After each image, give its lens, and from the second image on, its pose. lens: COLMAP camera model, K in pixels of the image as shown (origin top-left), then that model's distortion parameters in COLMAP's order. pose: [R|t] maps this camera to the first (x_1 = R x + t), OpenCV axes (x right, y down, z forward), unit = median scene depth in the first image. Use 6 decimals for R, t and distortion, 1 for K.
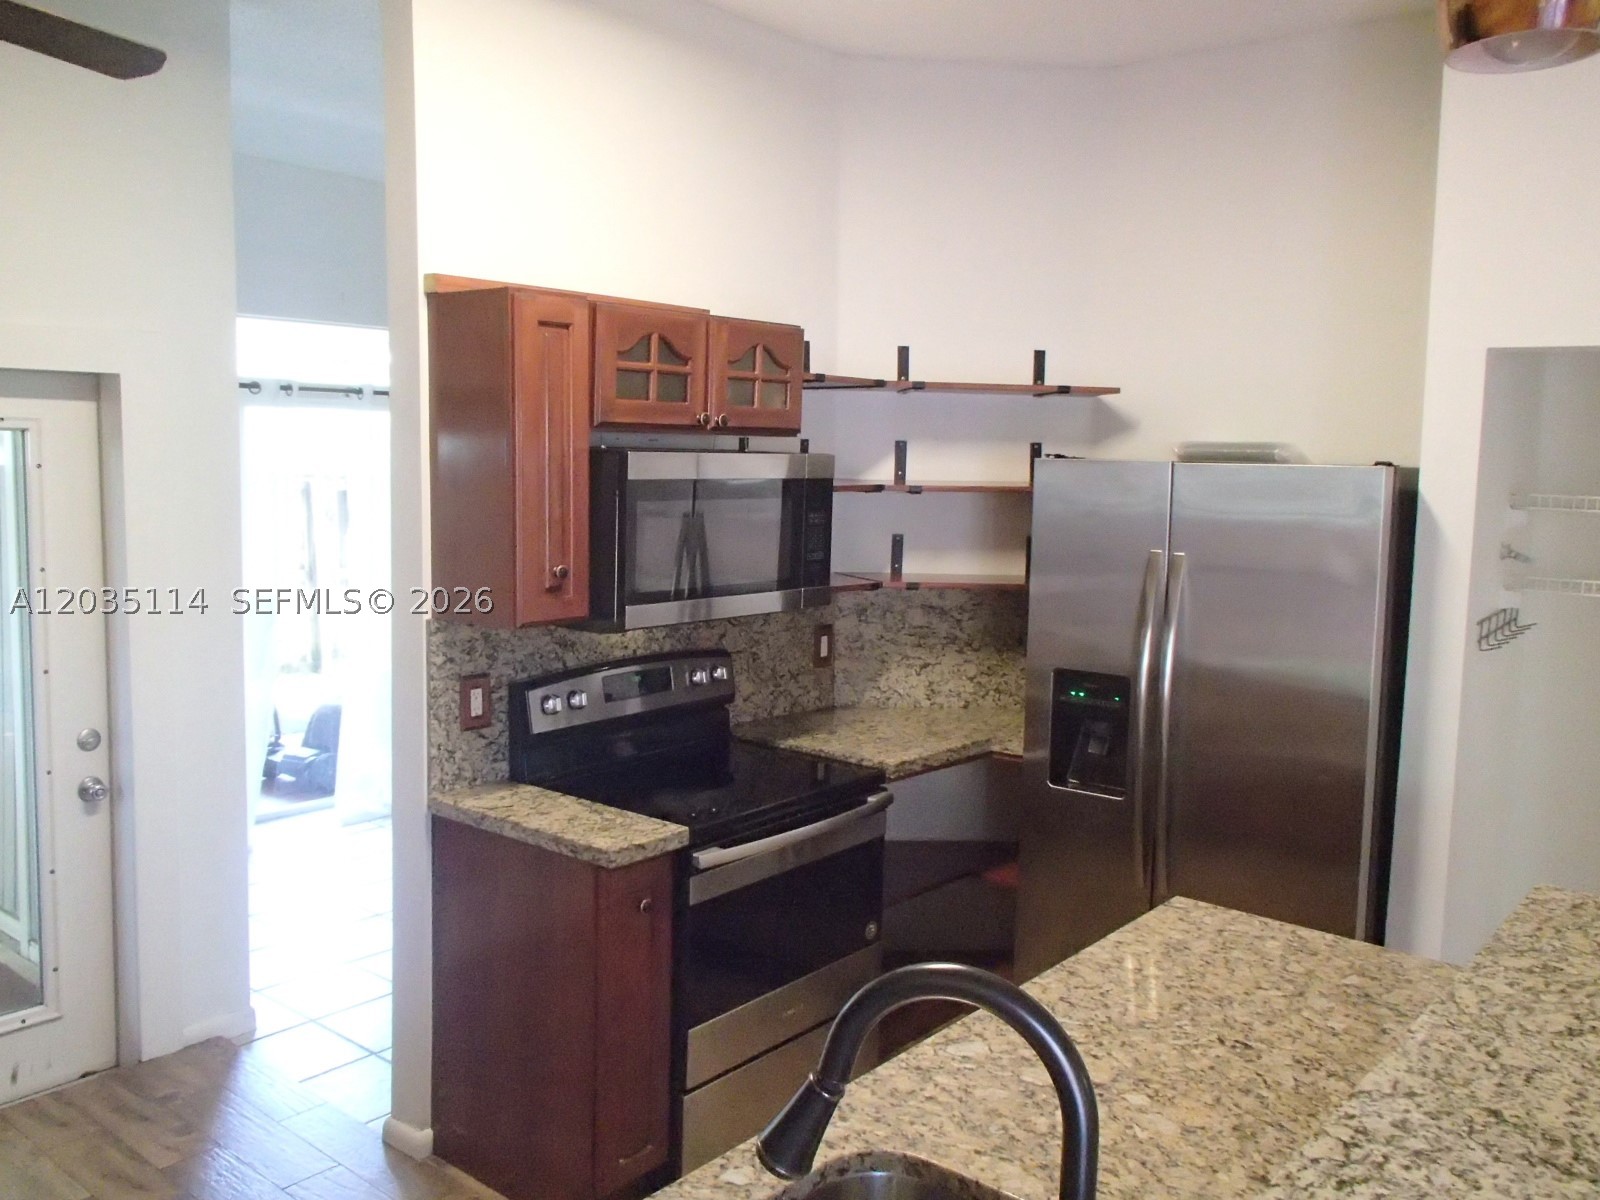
lens RADIAL K [[1338.3, 0, 792.8], [0, 1338.3, 581.9], [0, 0, 1]] dist [-0.019867, 0.019184]
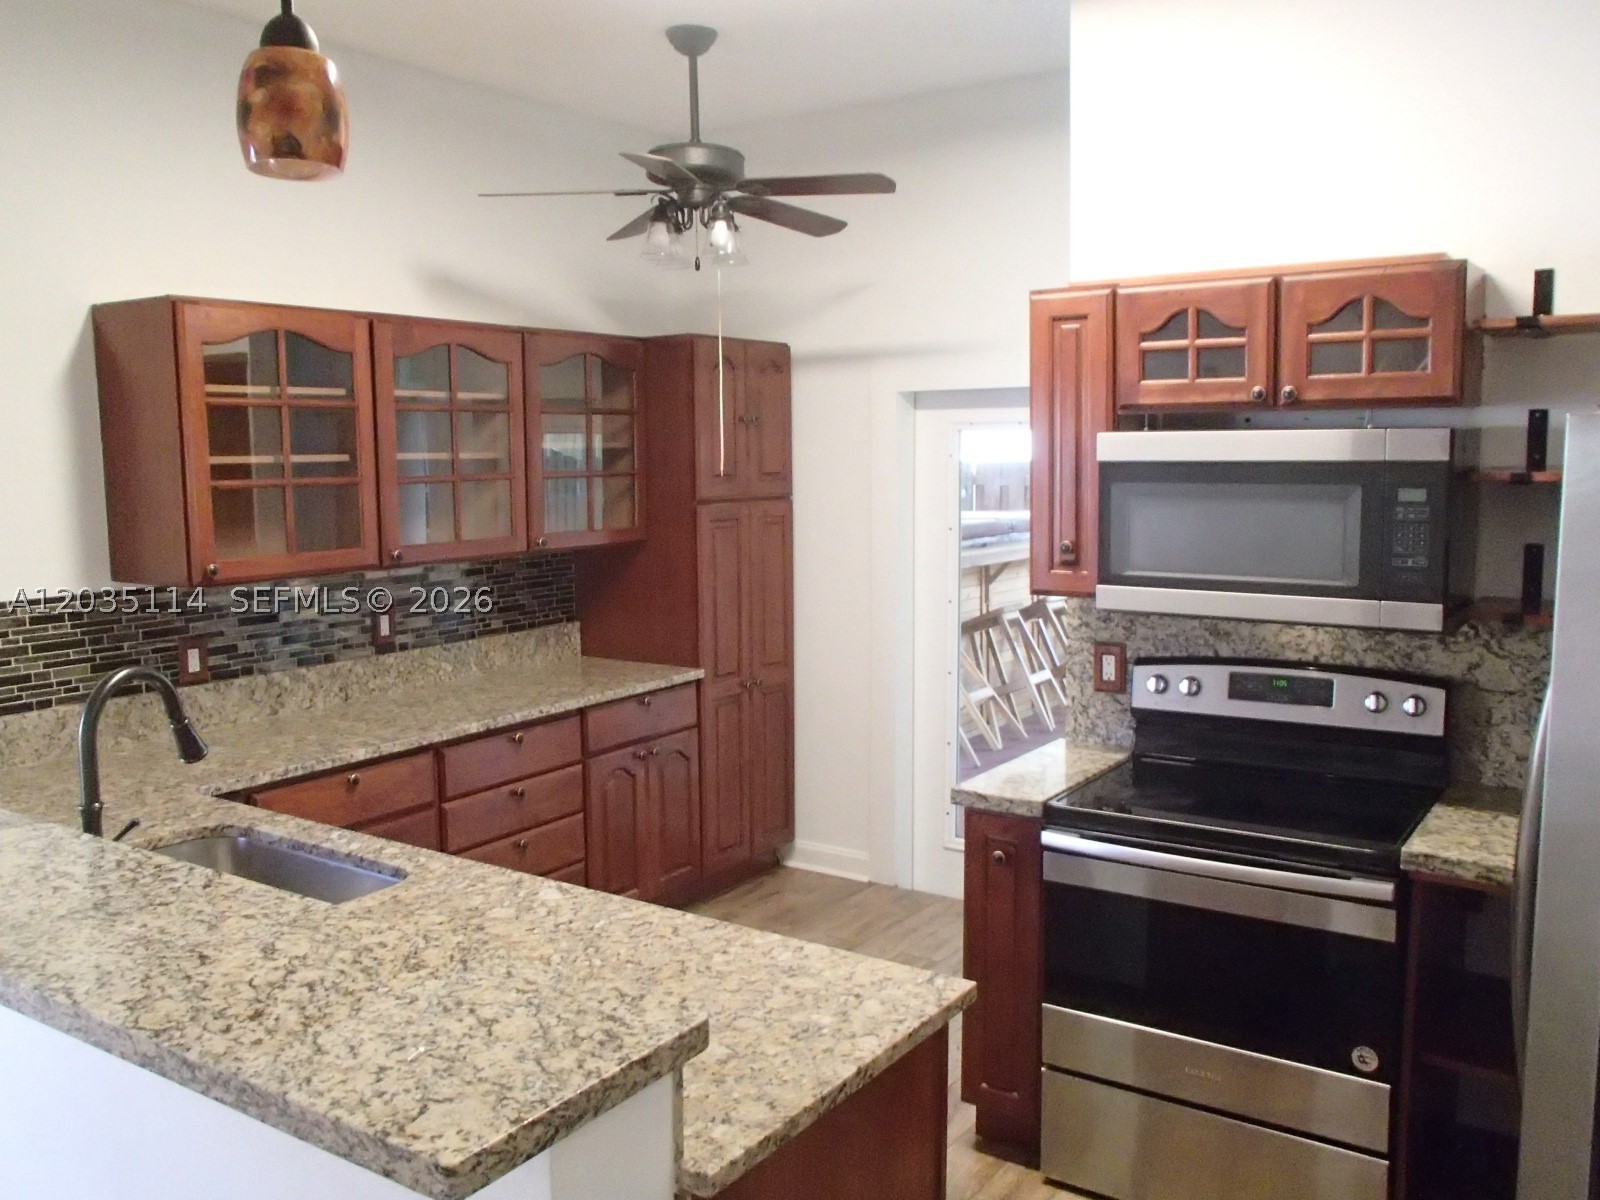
lens RADIAL K [[1338.3, 0, 792.8], [0, 1338.3, 581.9], [0, 0, 1]] dist [-0.019867, 0.019184]
pose [[0.100871, 0.080084, -0.991671, 0.883726], [-0.091714, 0.993259, 0.070884, -0.035866], [0.990663, 0.083800, 0.107536, 0.678461]]
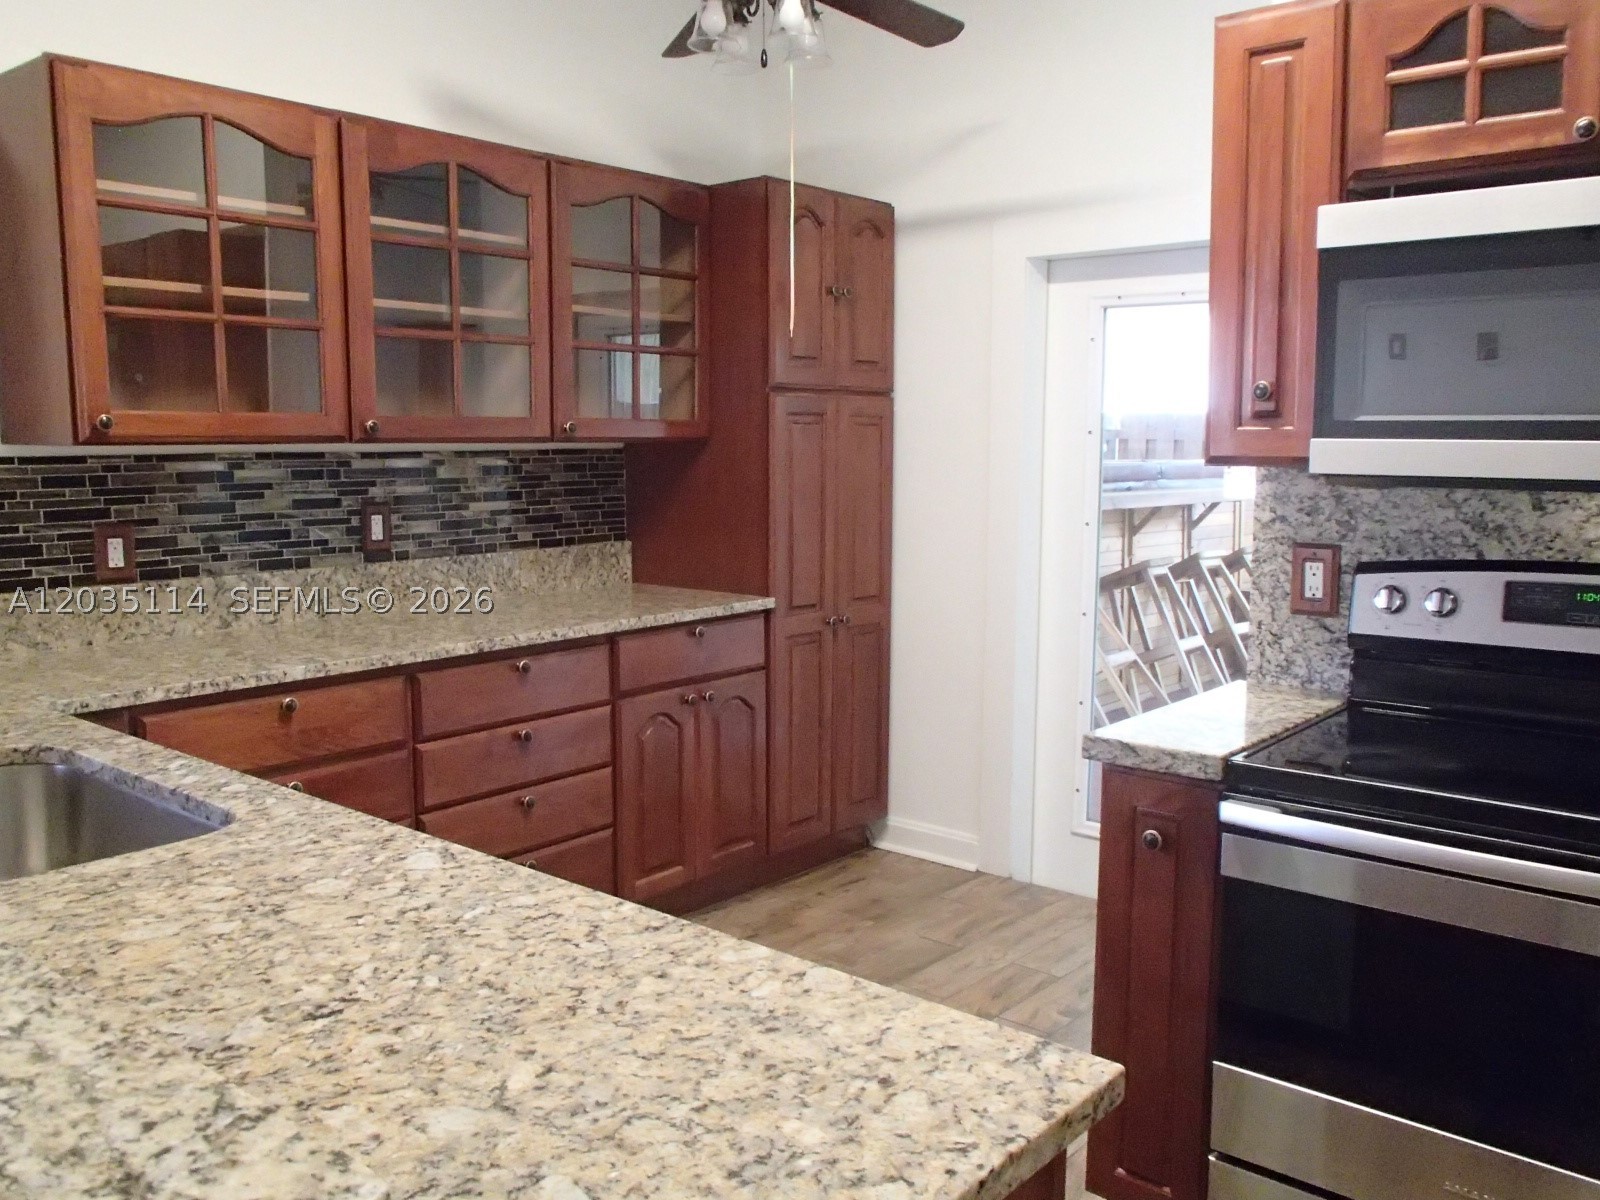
lens RADIAL K [[1338.3, 0, 792.8], [0, 1338.3, 581.9], [0, 0, 1]] dist [-0.019867, 0.019184]
pose [[0.000253, 0.091039, -0.995847, 0.573530], [-0.105965, 0.990243, 0.090500, 0.058460], [0.994370, 0.105502, 0.009898, 0.757804]]
